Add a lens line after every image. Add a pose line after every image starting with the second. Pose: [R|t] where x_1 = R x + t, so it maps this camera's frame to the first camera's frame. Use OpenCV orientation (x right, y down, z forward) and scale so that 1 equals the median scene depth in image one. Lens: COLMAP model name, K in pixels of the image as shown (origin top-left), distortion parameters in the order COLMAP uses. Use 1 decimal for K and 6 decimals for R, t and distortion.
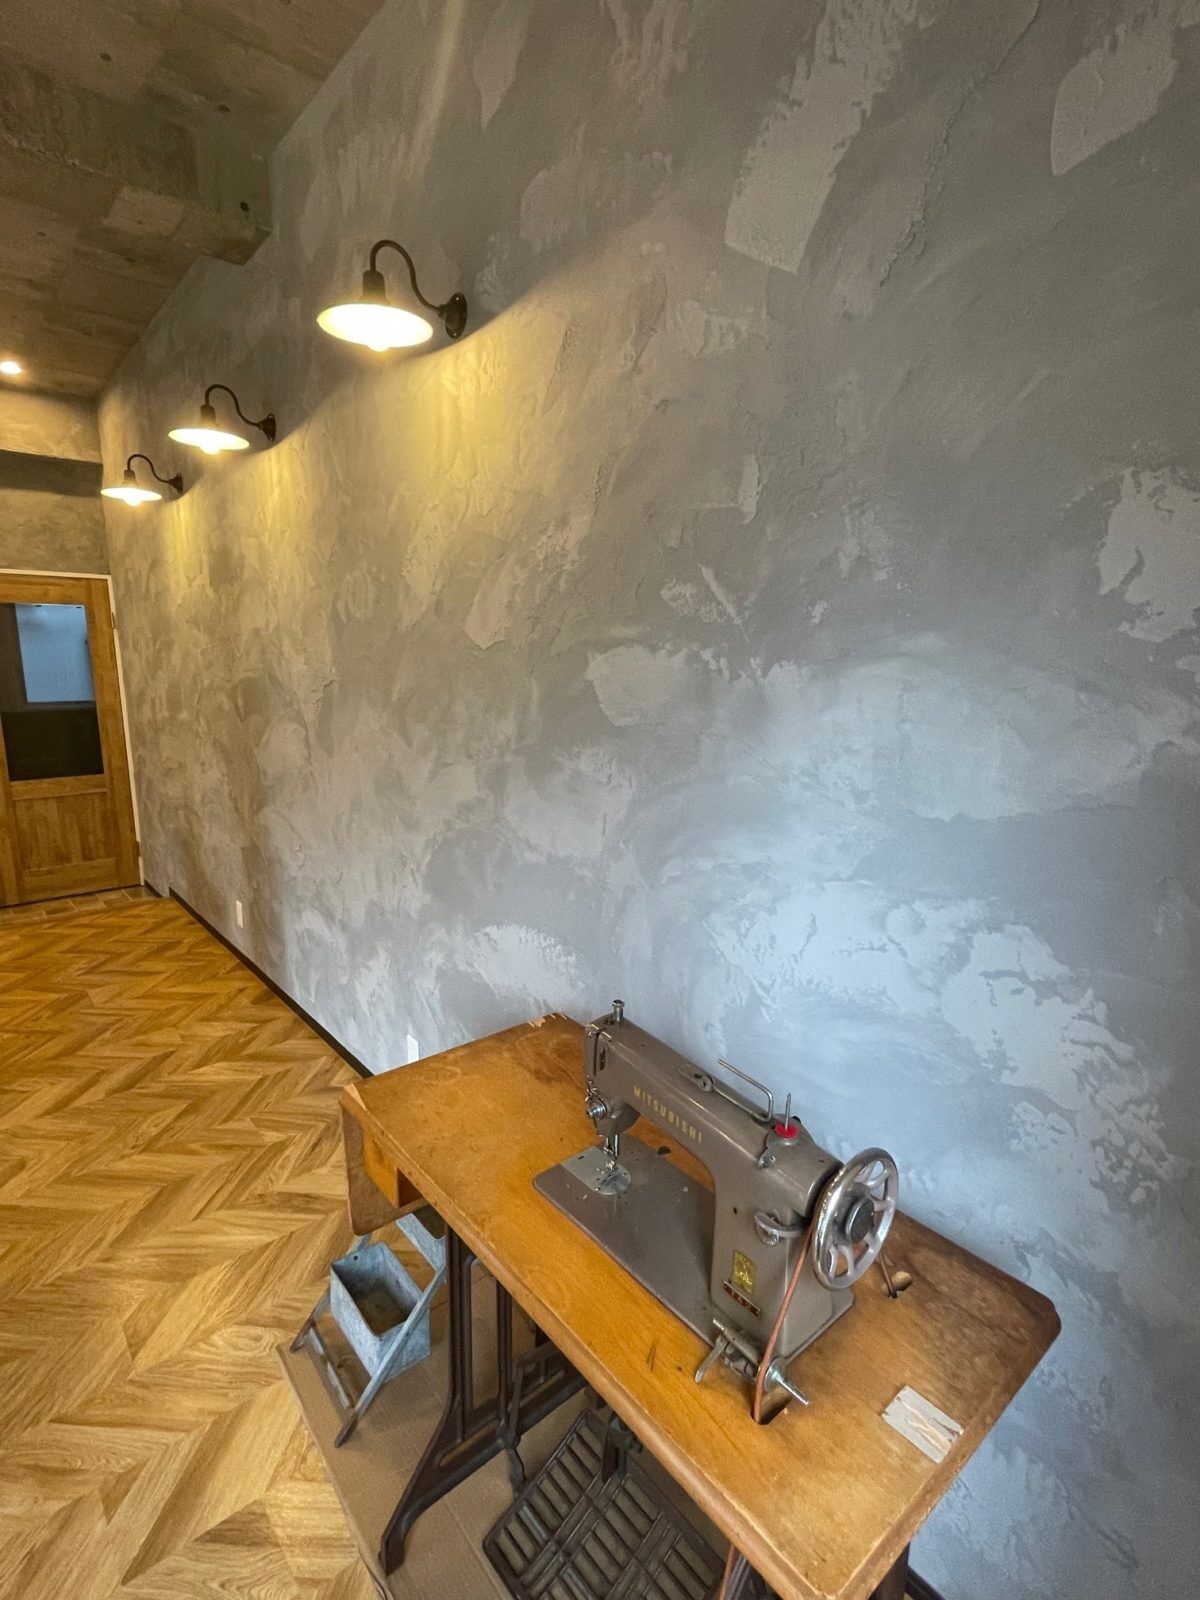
lens RADIAL K [[797.0, 0, 592.8], [0, 797.0, 797.3], [0, 0, 1]] dist [-0.001150, -0.000556]
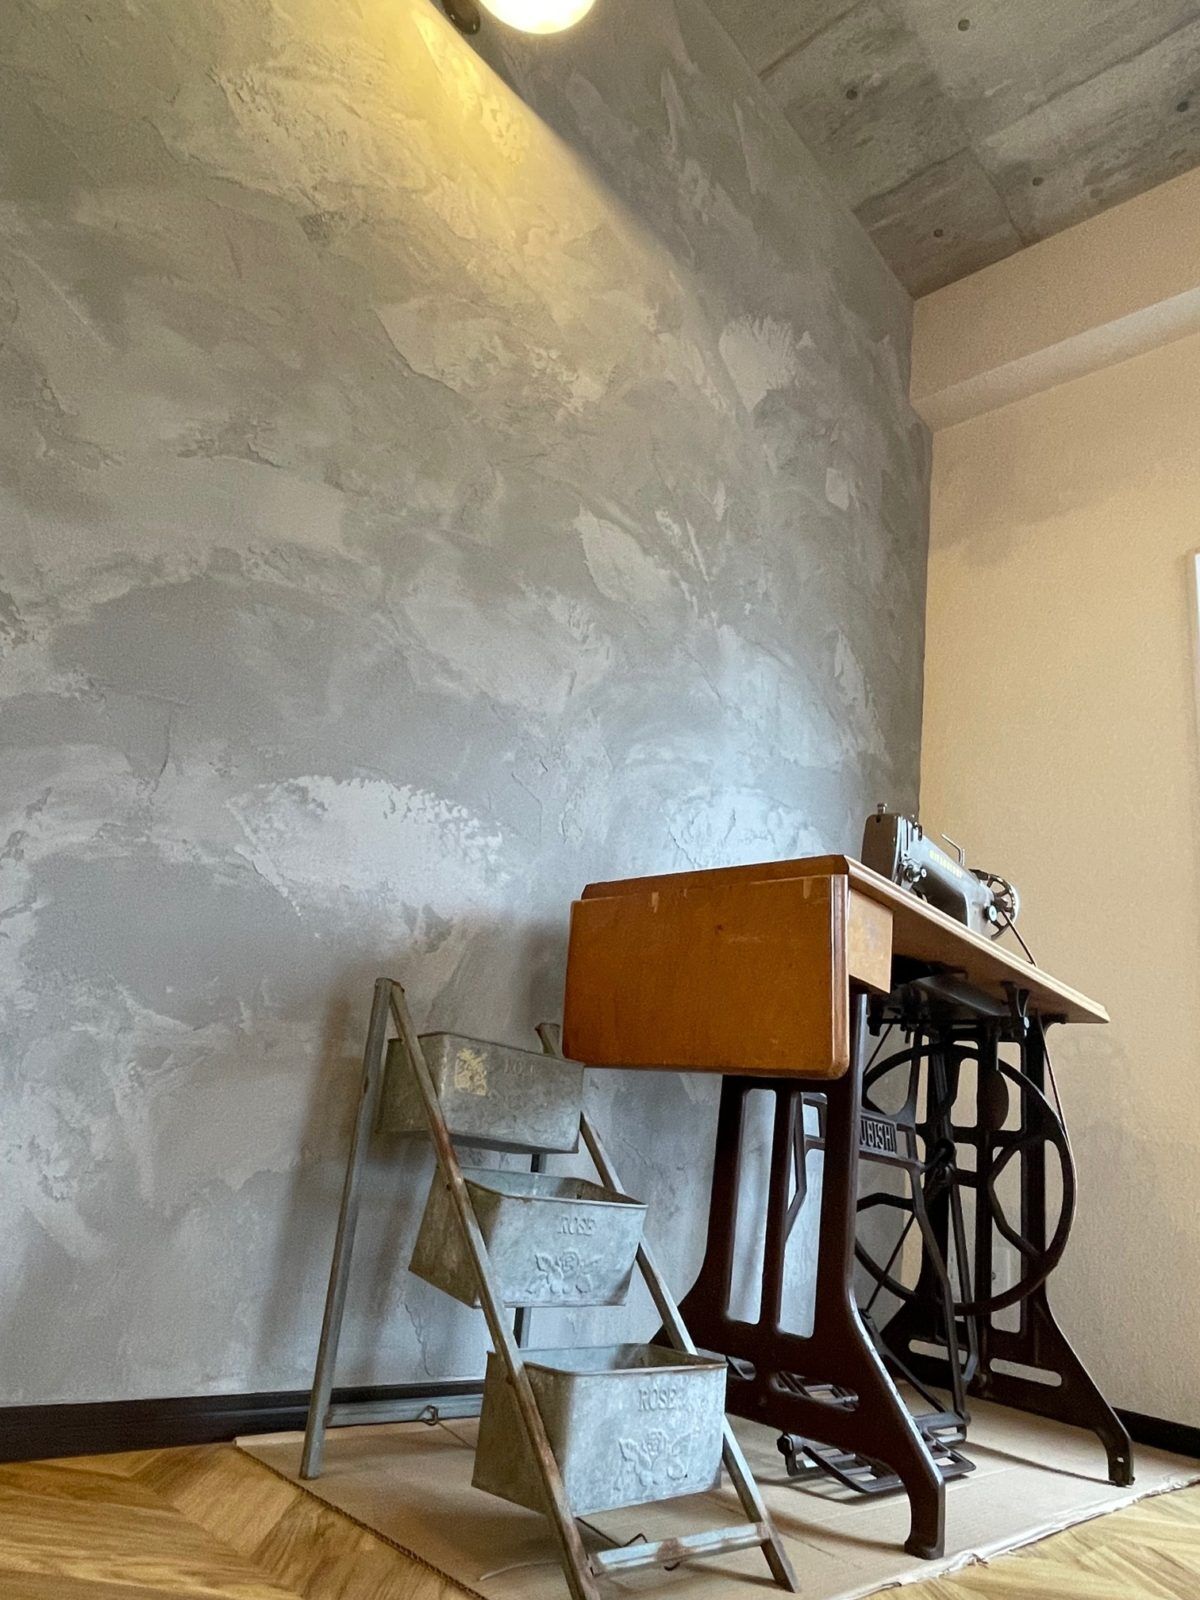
lens RADIAL K [[1036.0, 0, 607.5], [0, 1036.0, 797.0], [0, 0, 1]] dist [-0.006192, -0.000537]
pose [[-0.143897, 0.313567, 0.938600, -0.983100], [0.049350, 0.949565, -0.309664, 0.488855], [-0.988361, 0.001760, -0.152114, 1.114235]]
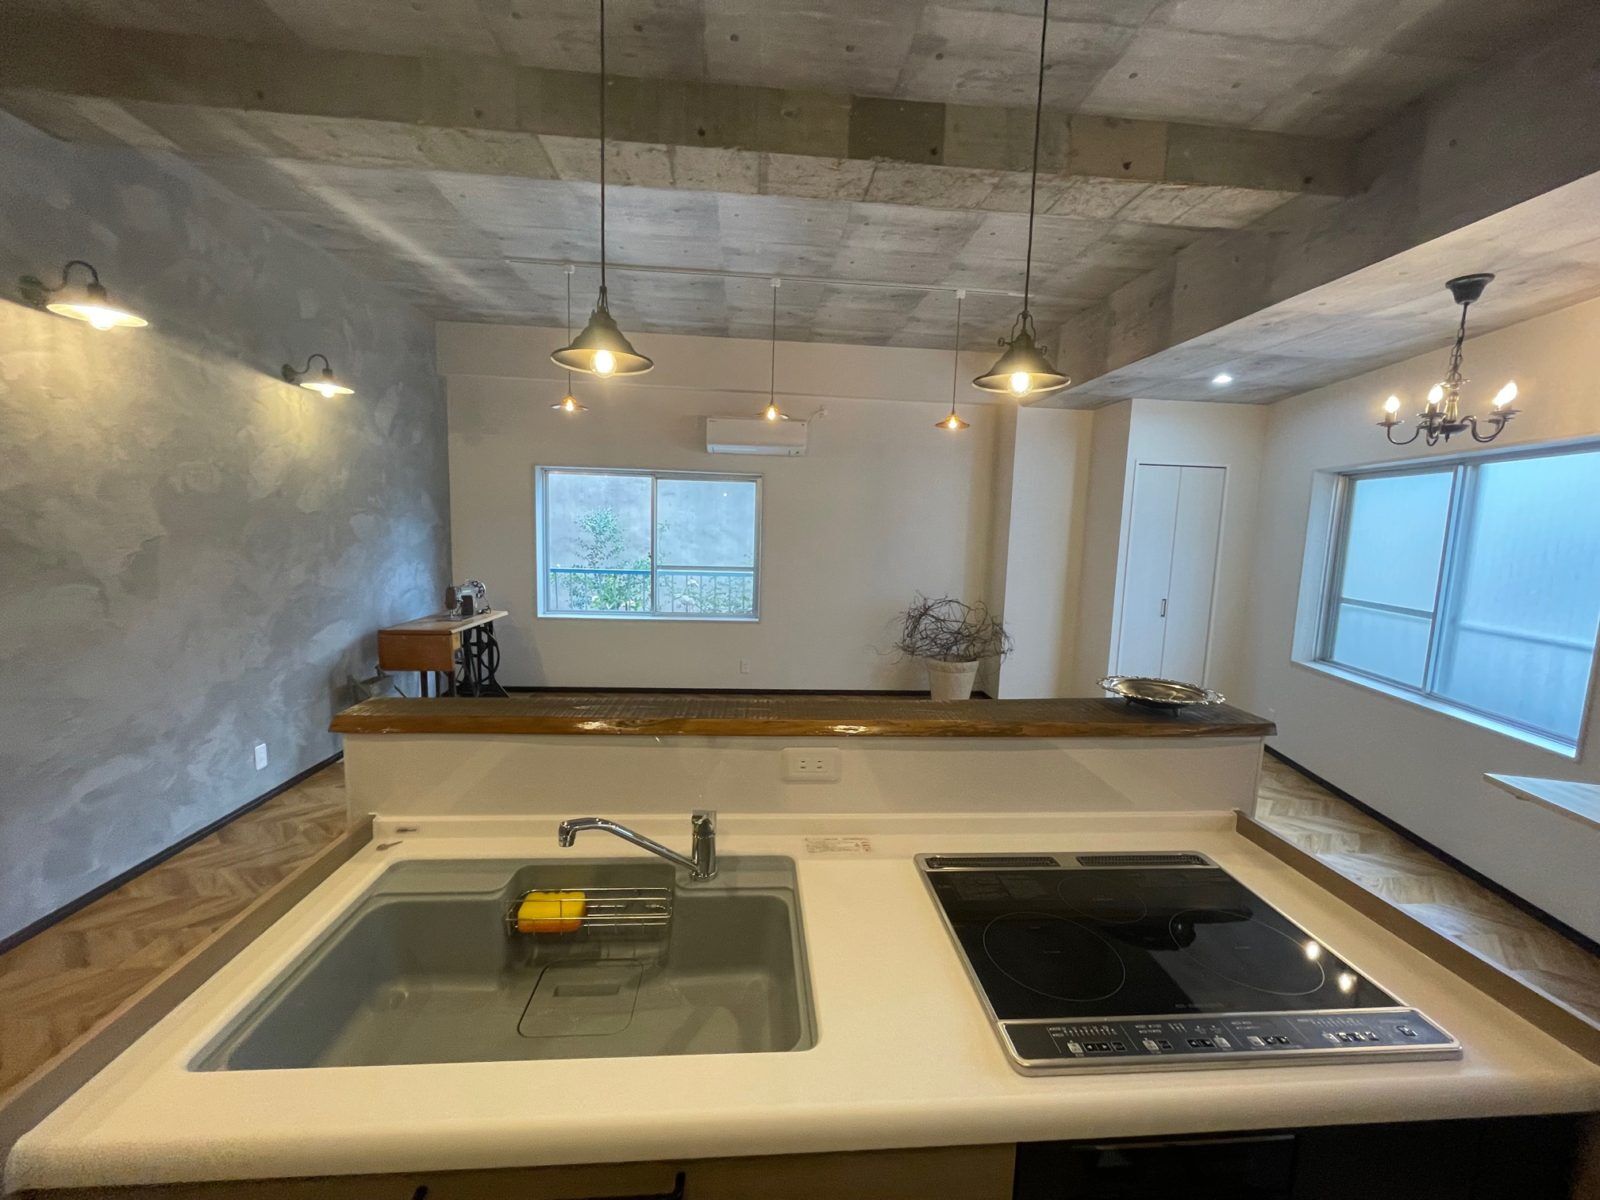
lens RADIAL K [[646.1, 0, 798.4], [0, 646.1, 596.8], [0, 0, 1]] dist [-0.007018, -0.000341]
pose [[-0.810990, -0.092086, 0.577768, -2.794710], [0.077651, 0.961858, 0.262298, -0.385900], [-0.579884, 0.257585, -0.772906, 1.938504]]
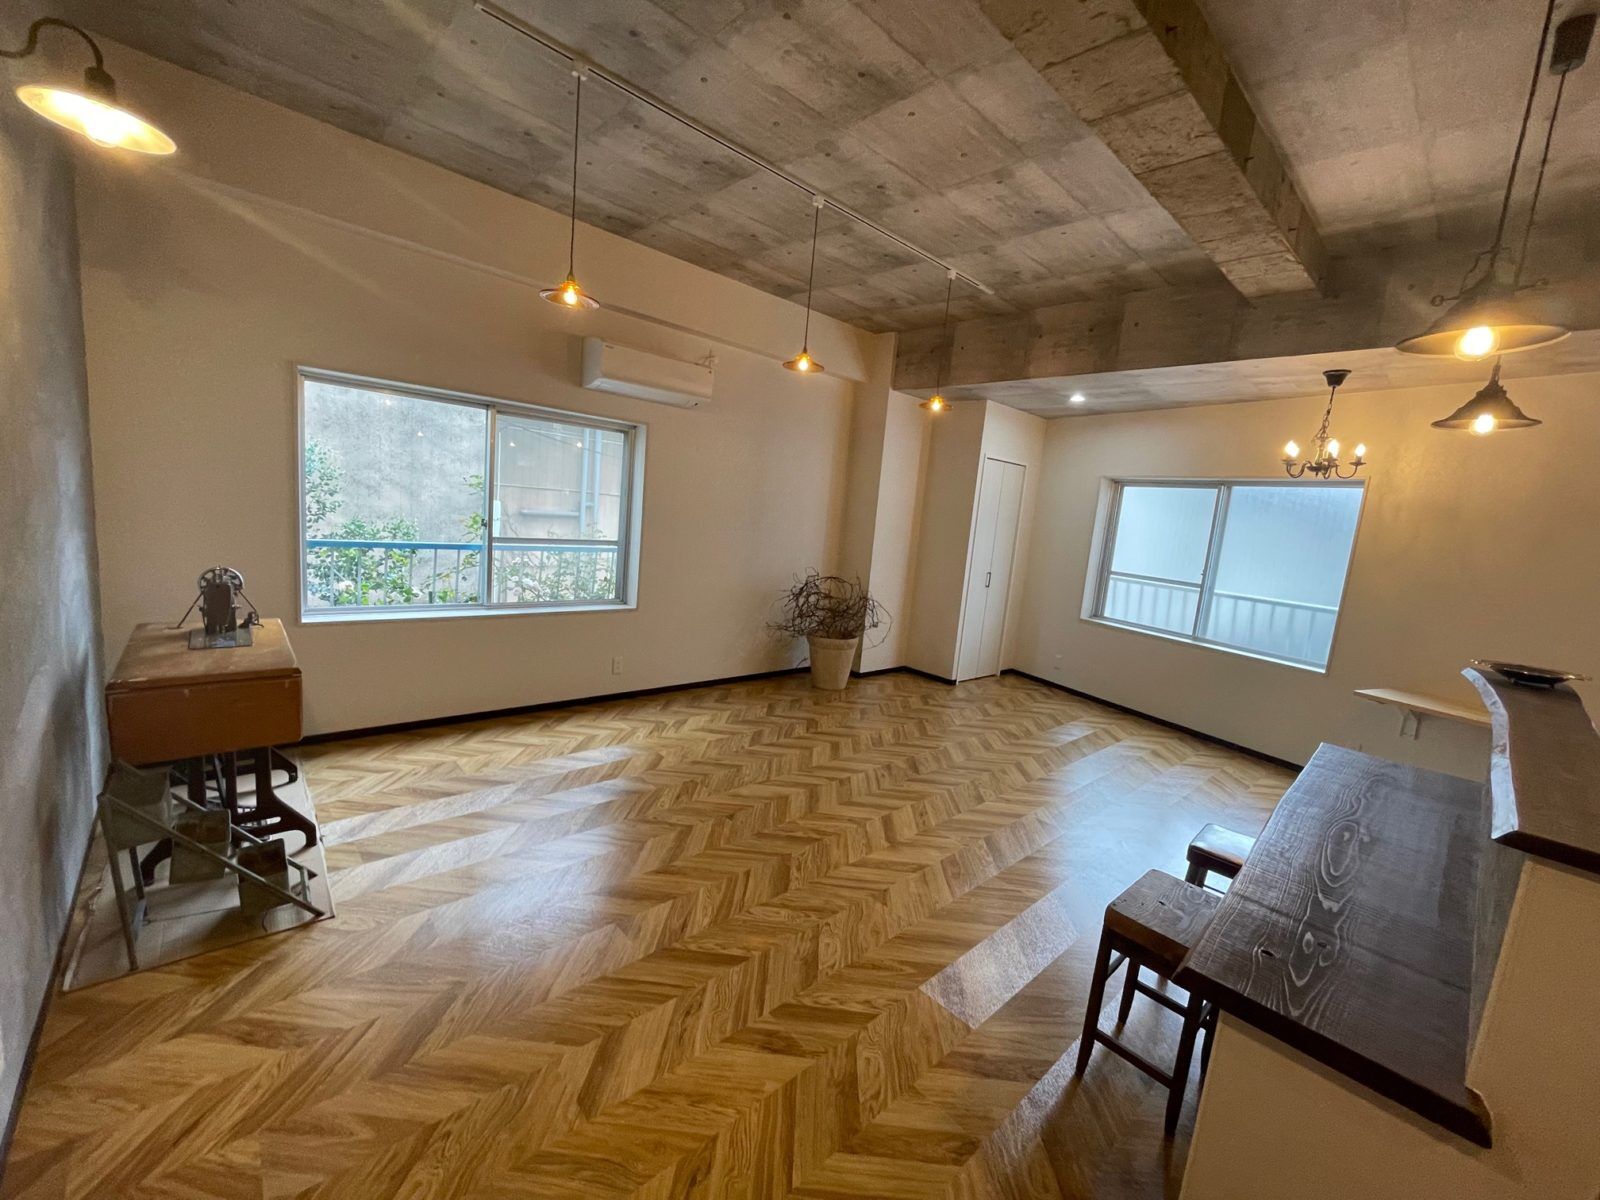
lens RADIAL K [[646.1, 0, 799.0], [0, 646.1, 598.3], [0, 0, 1]] dist [-0.007018, -0.000341]
pose [[-0.995061, -0.083500, -0.053672, -1.213205], [-0.096337, 0.942686, 0.319472, -0.371074], [0.023920, 0.323065, -0.946074, 2.066682]]
